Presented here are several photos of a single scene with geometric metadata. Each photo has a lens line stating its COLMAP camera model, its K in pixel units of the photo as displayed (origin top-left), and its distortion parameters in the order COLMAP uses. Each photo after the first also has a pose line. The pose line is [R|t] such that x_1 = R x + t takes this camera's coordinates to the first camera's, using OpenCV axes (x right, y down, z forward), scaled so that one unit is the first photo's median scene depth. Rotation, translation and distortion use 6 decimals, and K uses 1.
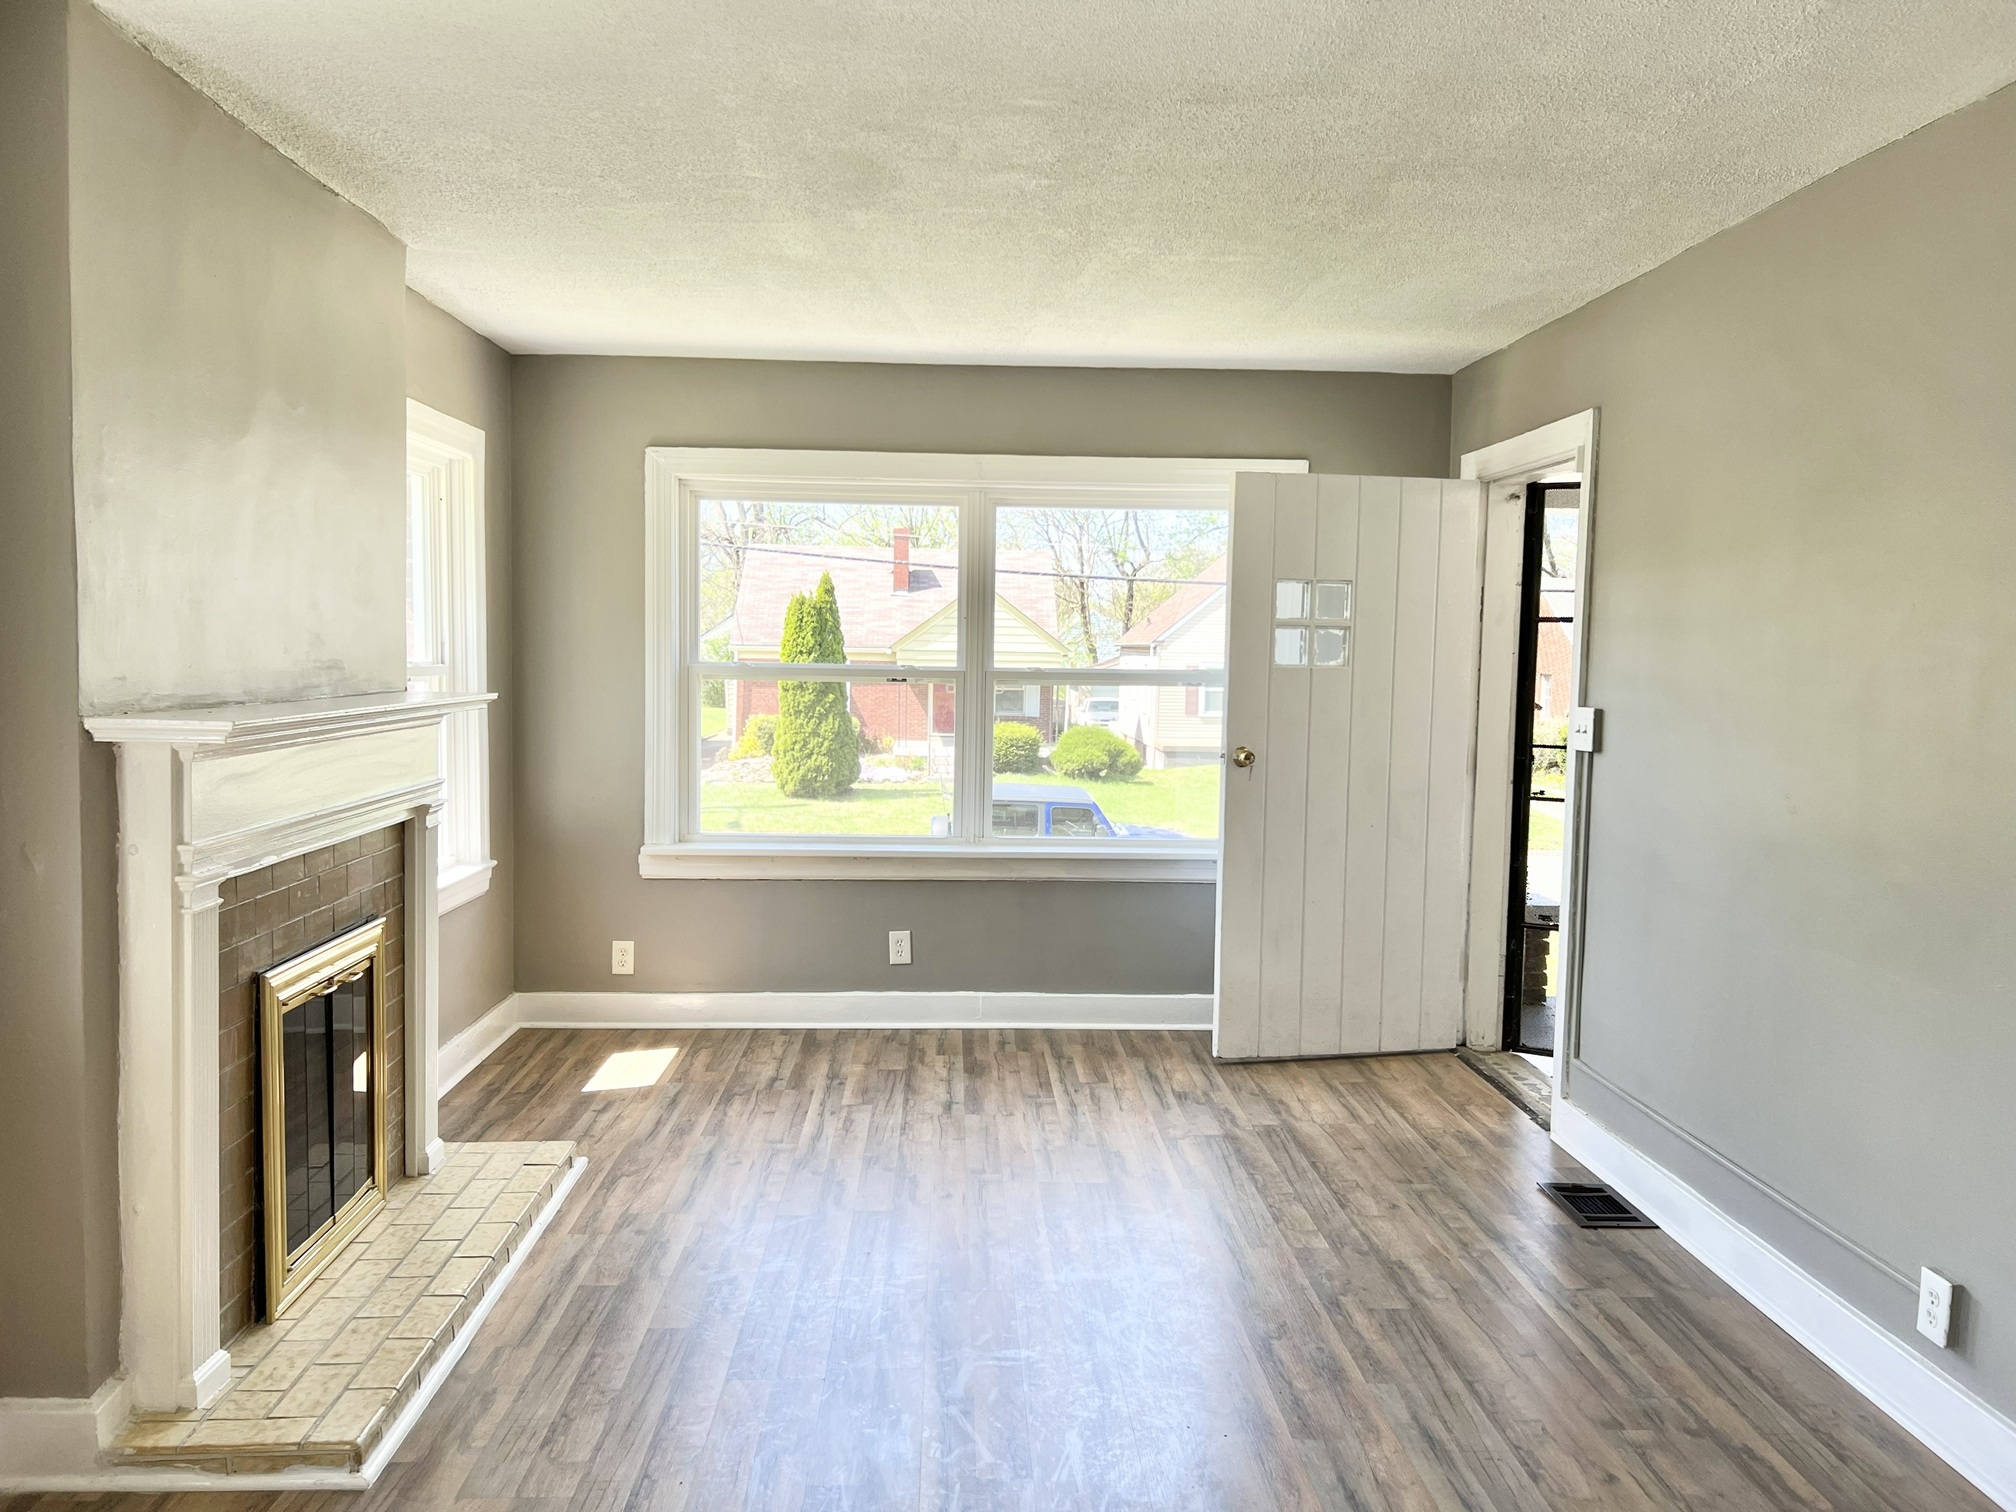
lens RADIAL K [[1540.0, 0, 1008.0], [0, 1540.0, 756.0], [0, 0, 1]] dist [0.049247, -0.040805]
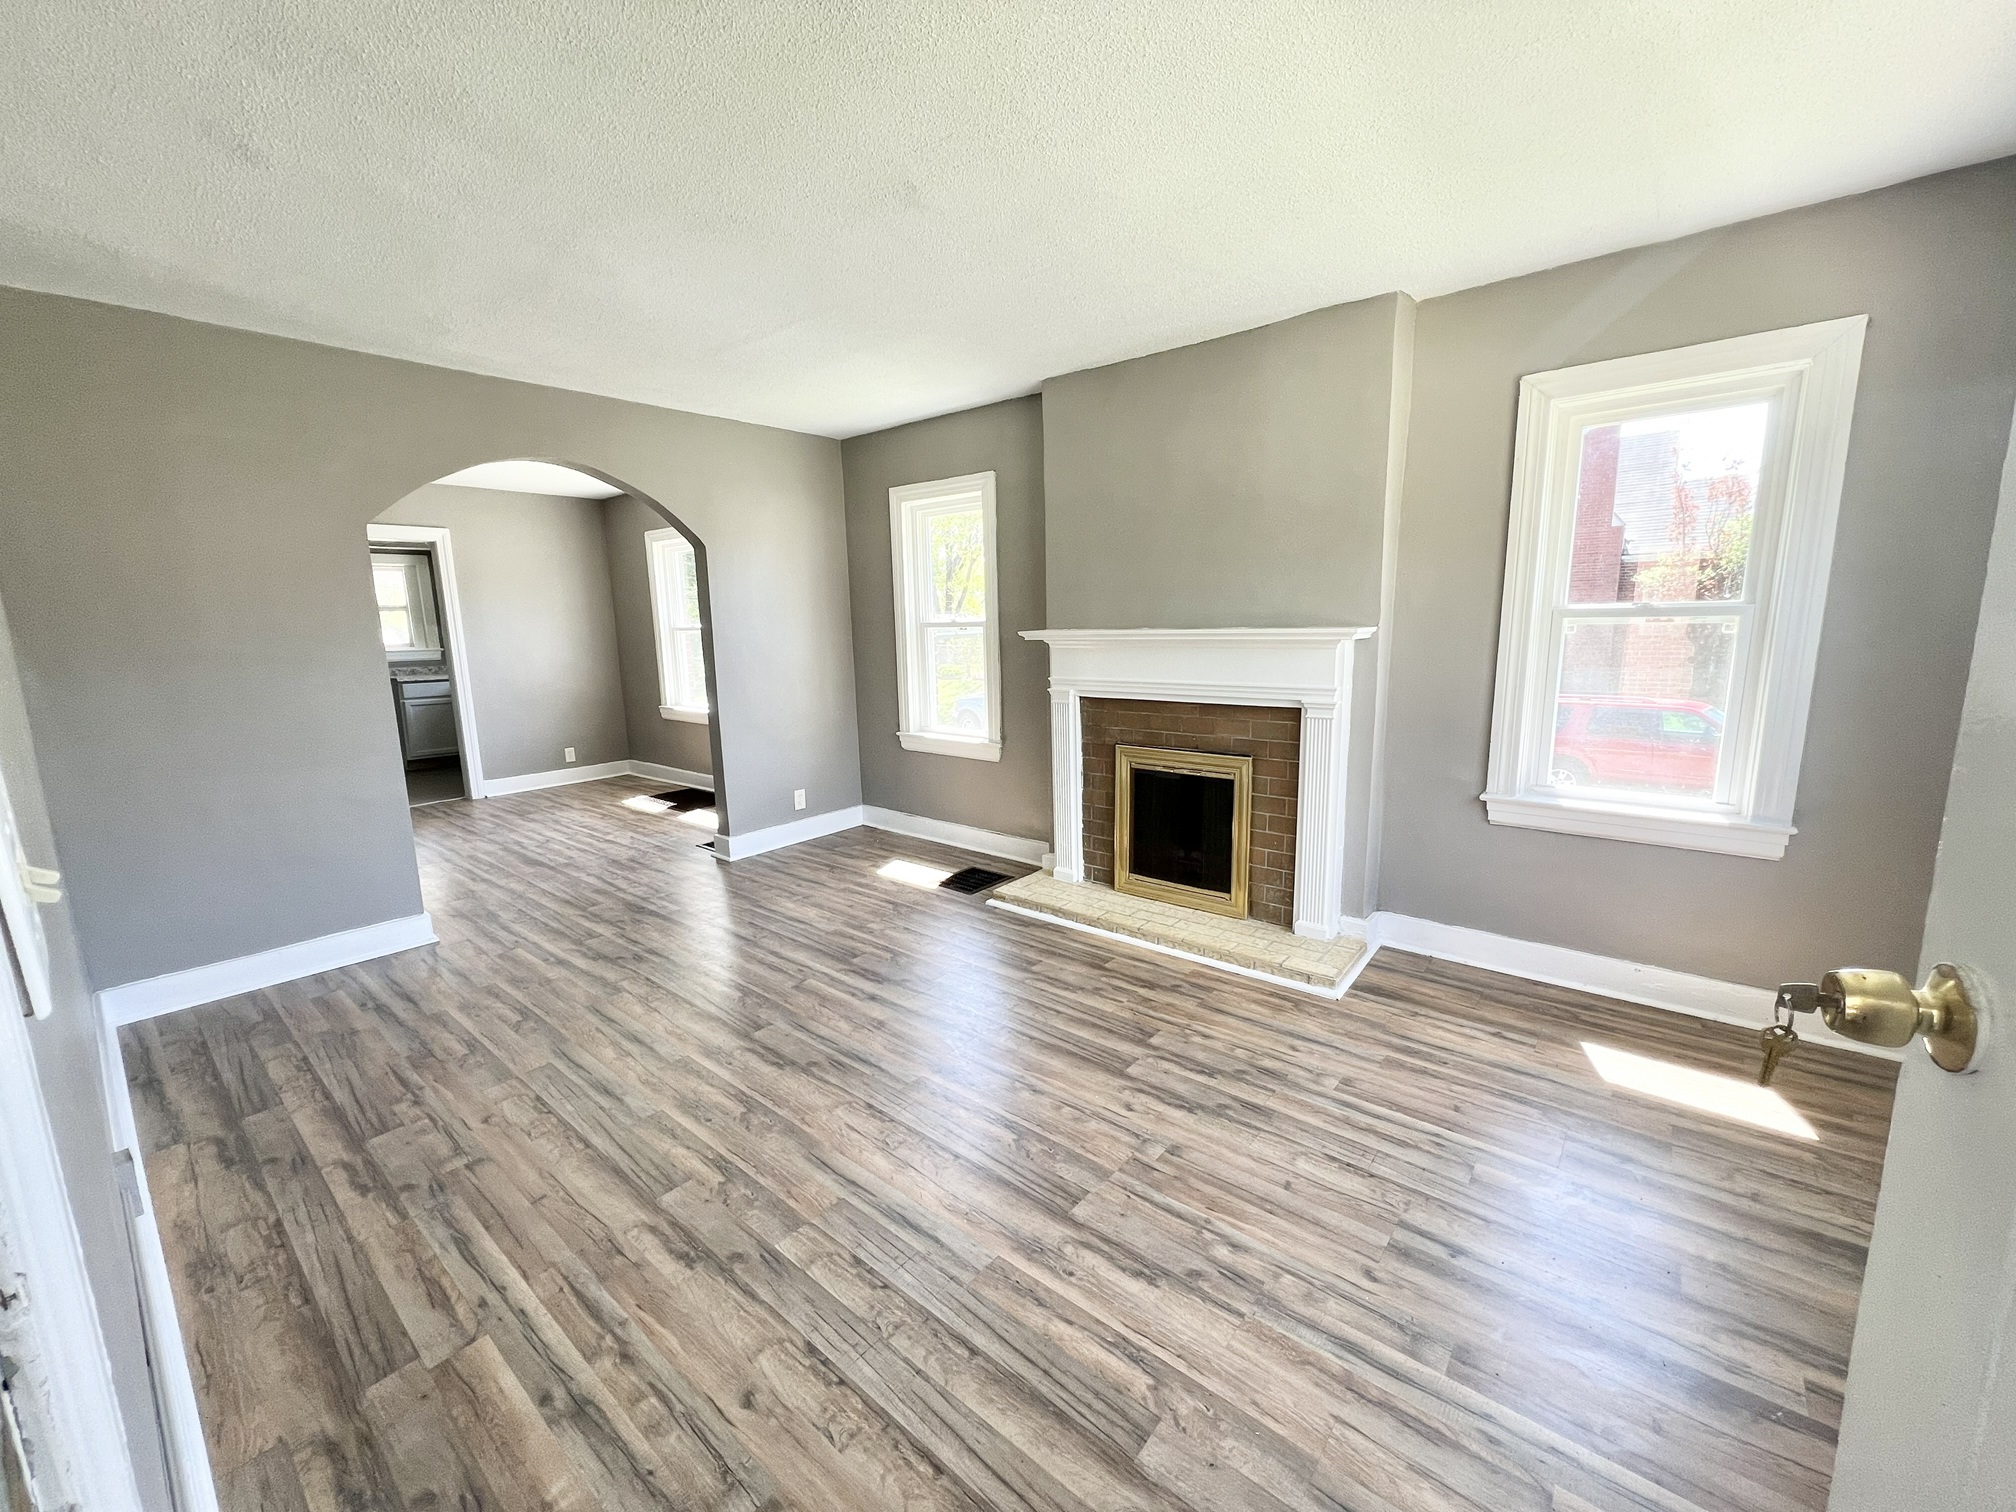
lens RADIAL K [[807.0, 0, 1008.0], [0, 807.0, 756.0], [0, 0, 1]] dist [0.009216, -0.000099]
pose [[-0.671151, 0.126134, -0.730511, 0.441189], [-0.040042, 0.977812, 0.205622, -0.072992], [0.740238, 0.167254, -0.651209, 1.408136]]
